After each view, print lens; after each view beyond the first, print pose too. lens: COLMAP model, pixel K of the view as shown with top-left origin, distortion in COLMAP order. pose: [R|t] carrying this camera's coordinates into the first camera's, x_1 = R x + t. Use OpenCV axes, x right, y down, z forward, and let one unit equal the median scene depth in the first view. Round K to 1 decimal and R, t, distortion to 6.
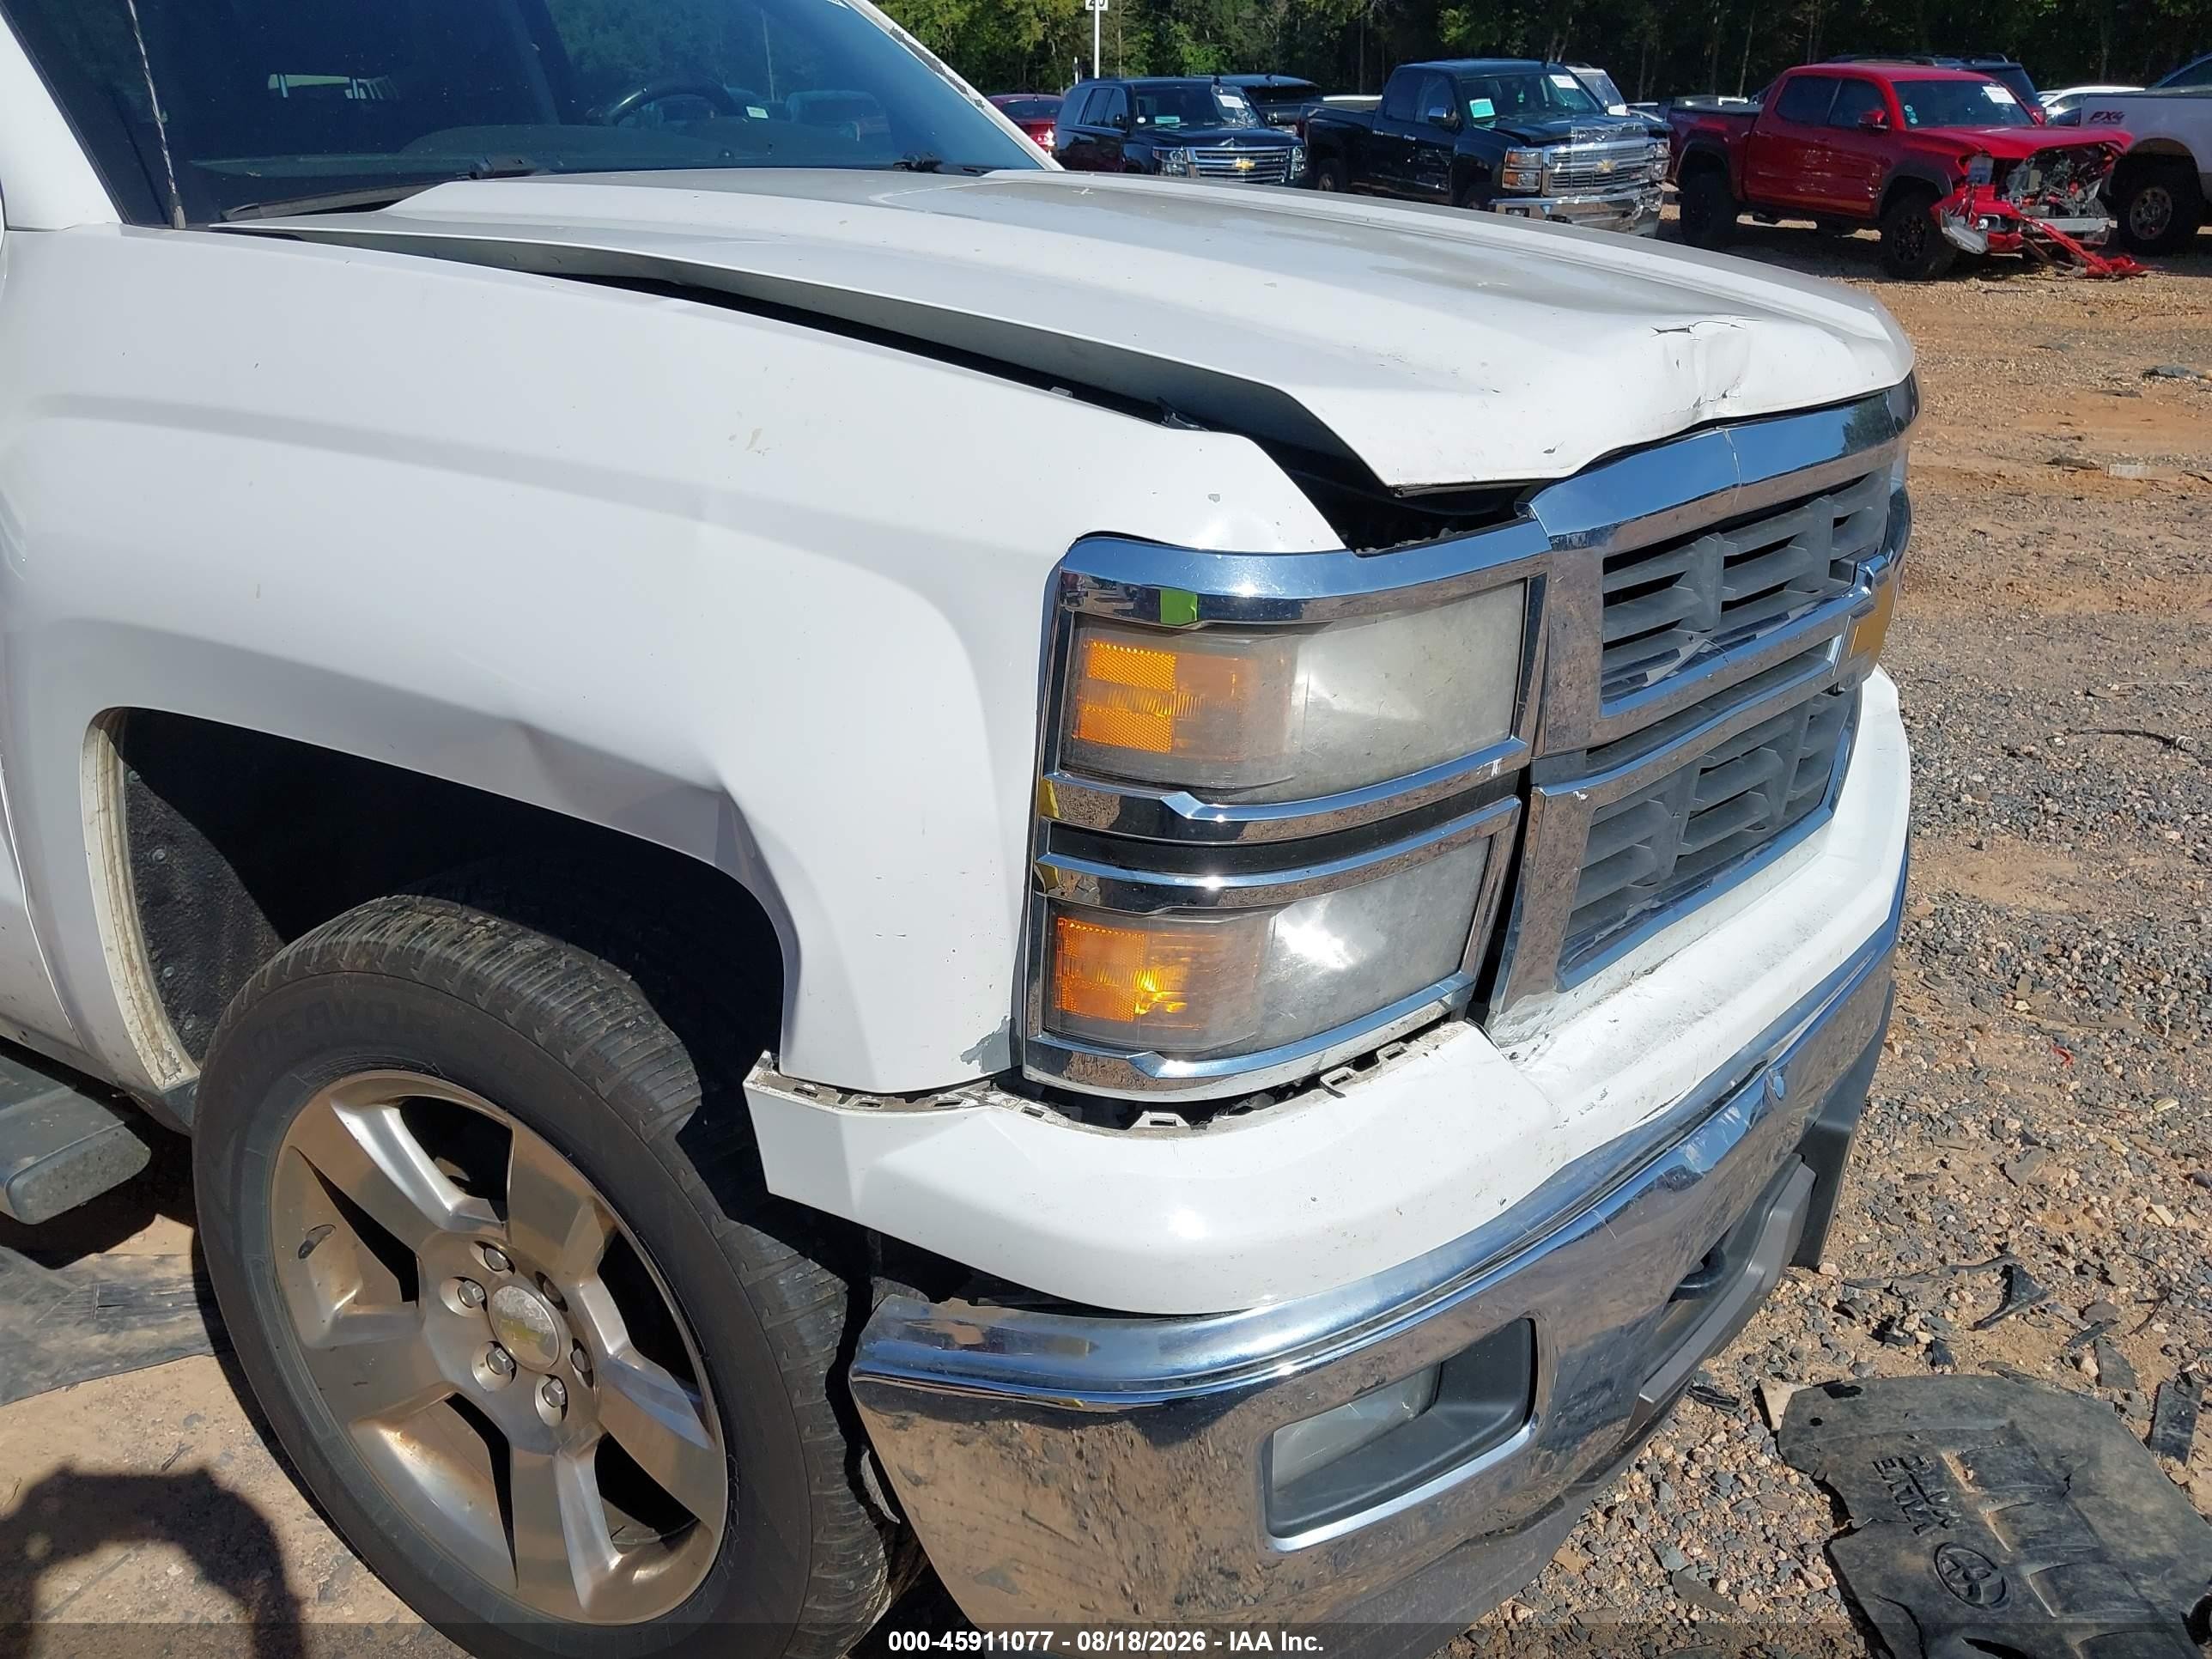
lens RADIAL K [[1755.1, 0, 1105.4], [0, 1755.1, 920.5], [0, 0, 1]] dist [-0.010090, -0.008423]
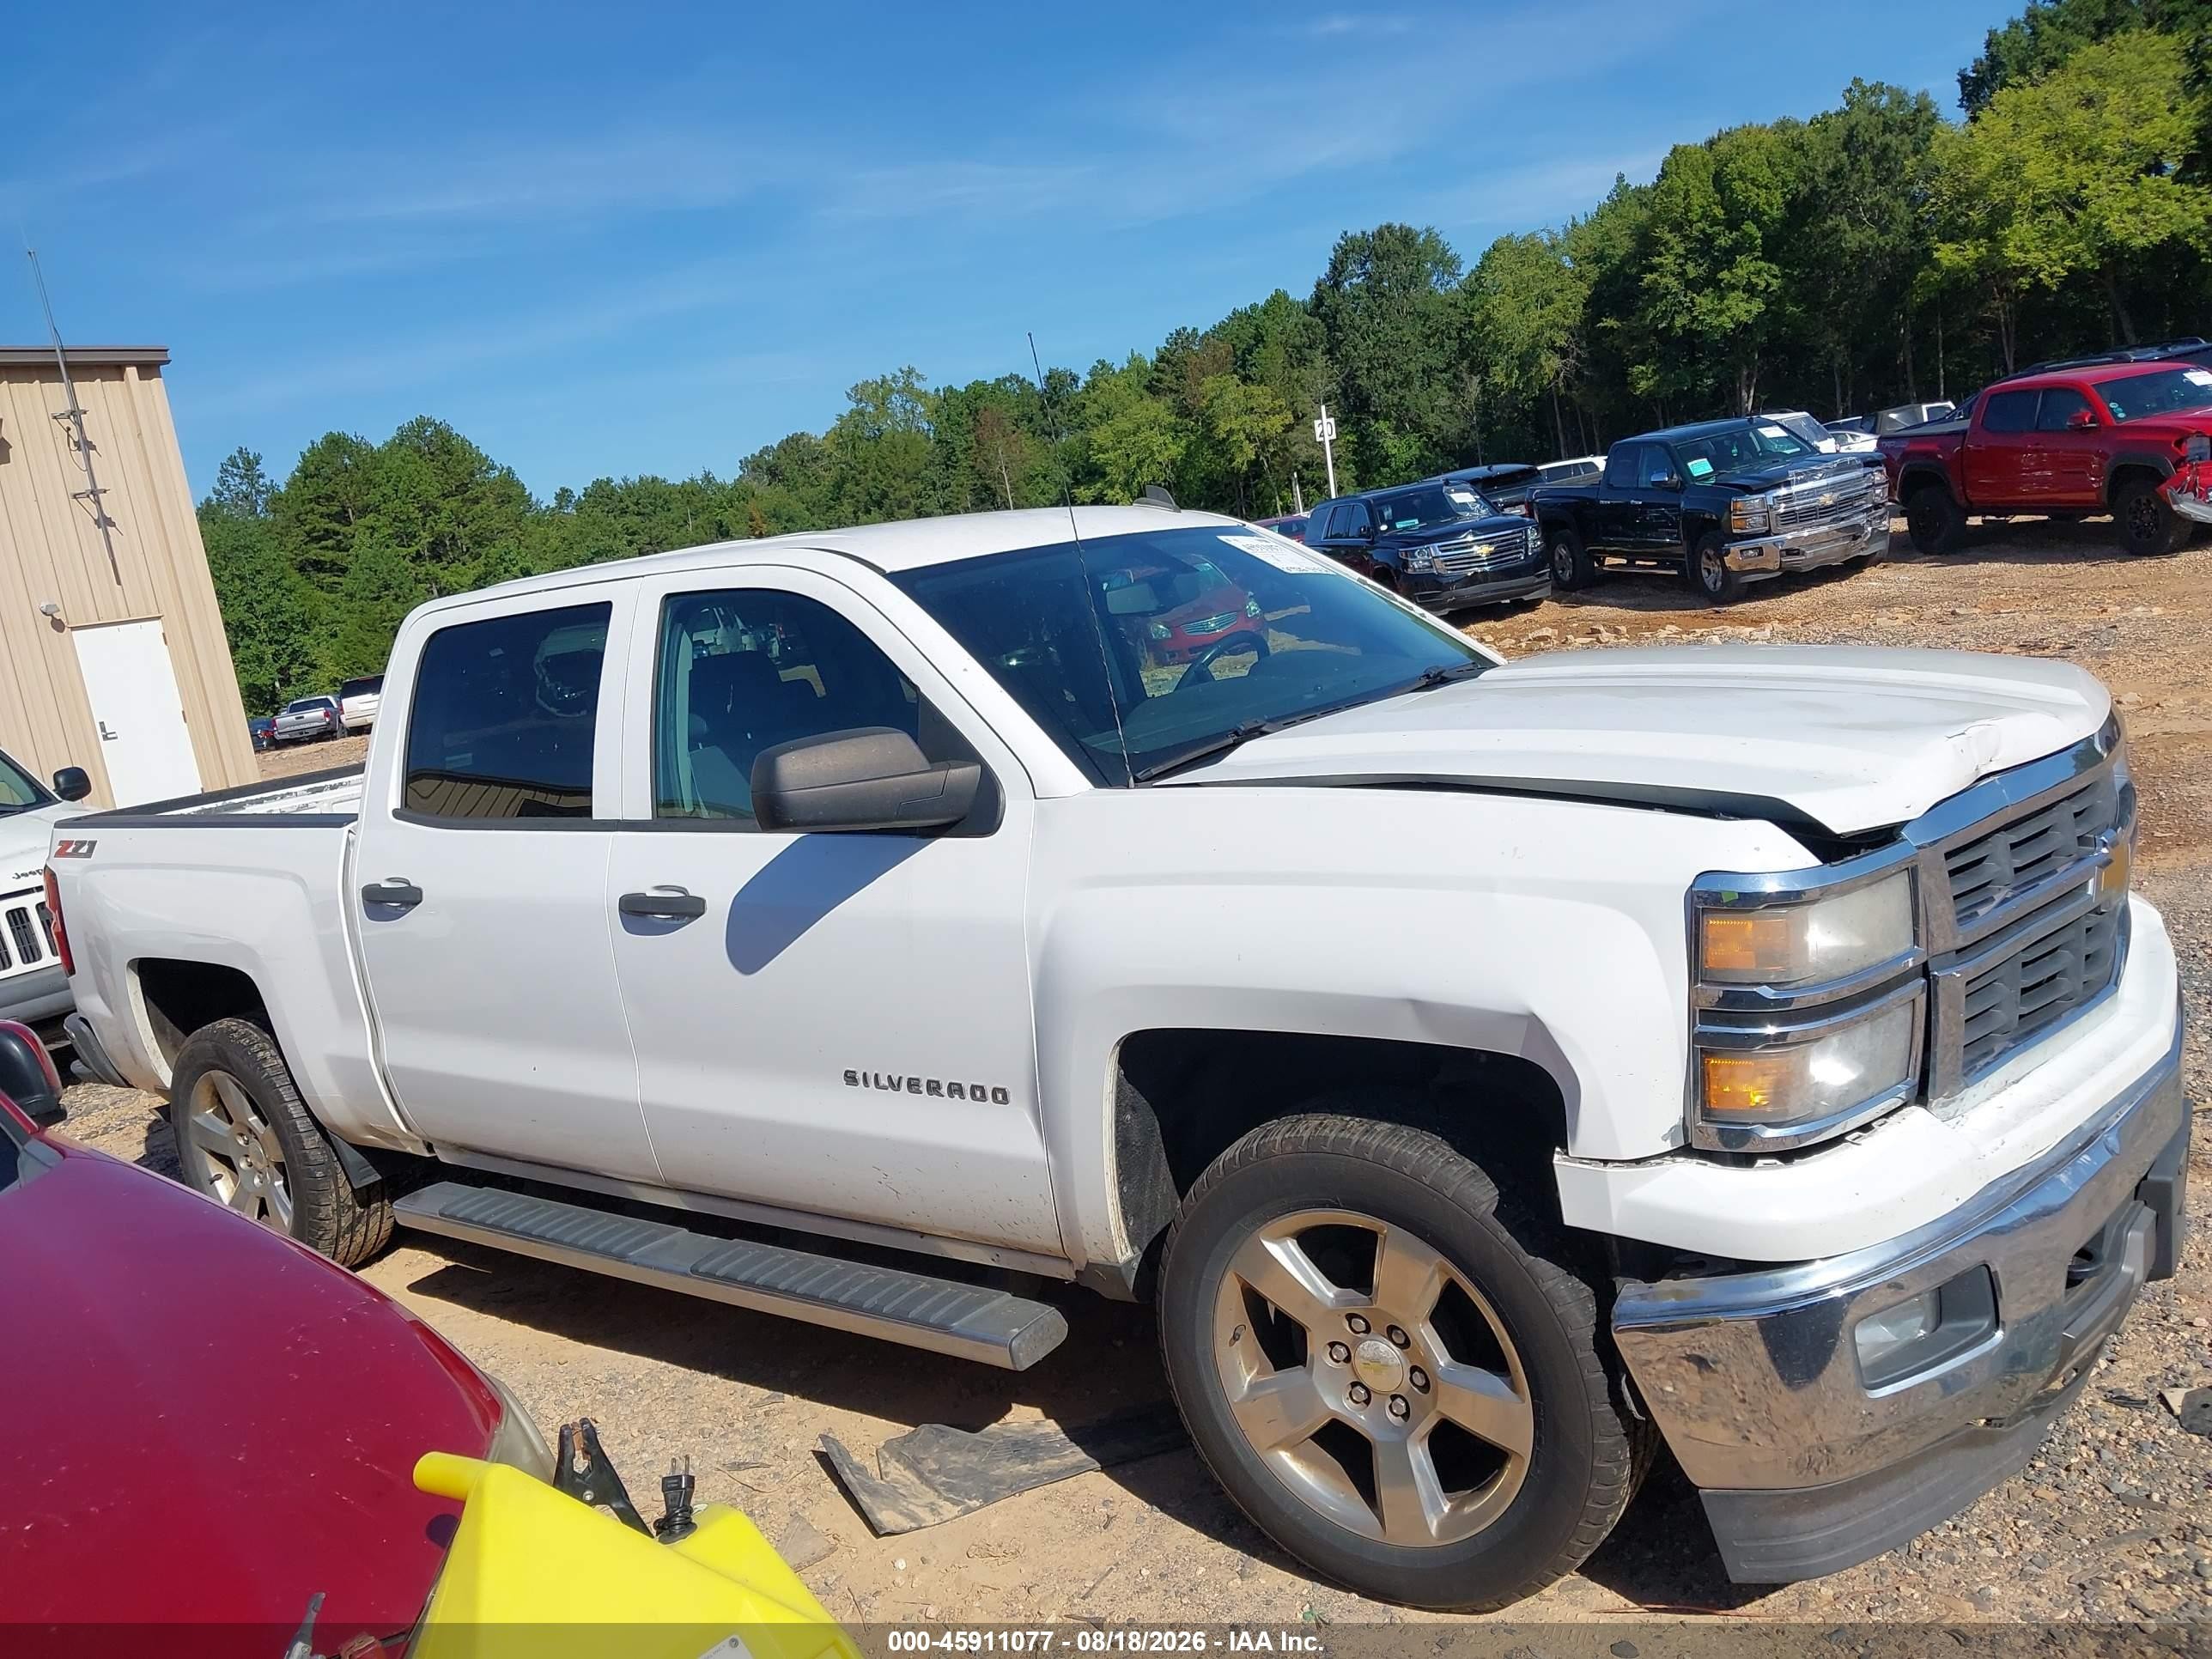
lens RADIAL K [[1796.0, 0, 1105.5], [0, 1796.0, 871.3], [0, 0, 1]] dist [-0.015131, -0.009470]
pose [[0.981333, -0.131564, -0.140271, -0.293615], [0.094294, 0.964854, -0.245287, 0.176614], [0.167612, 0.227482, 0.959249, -0.878701]]
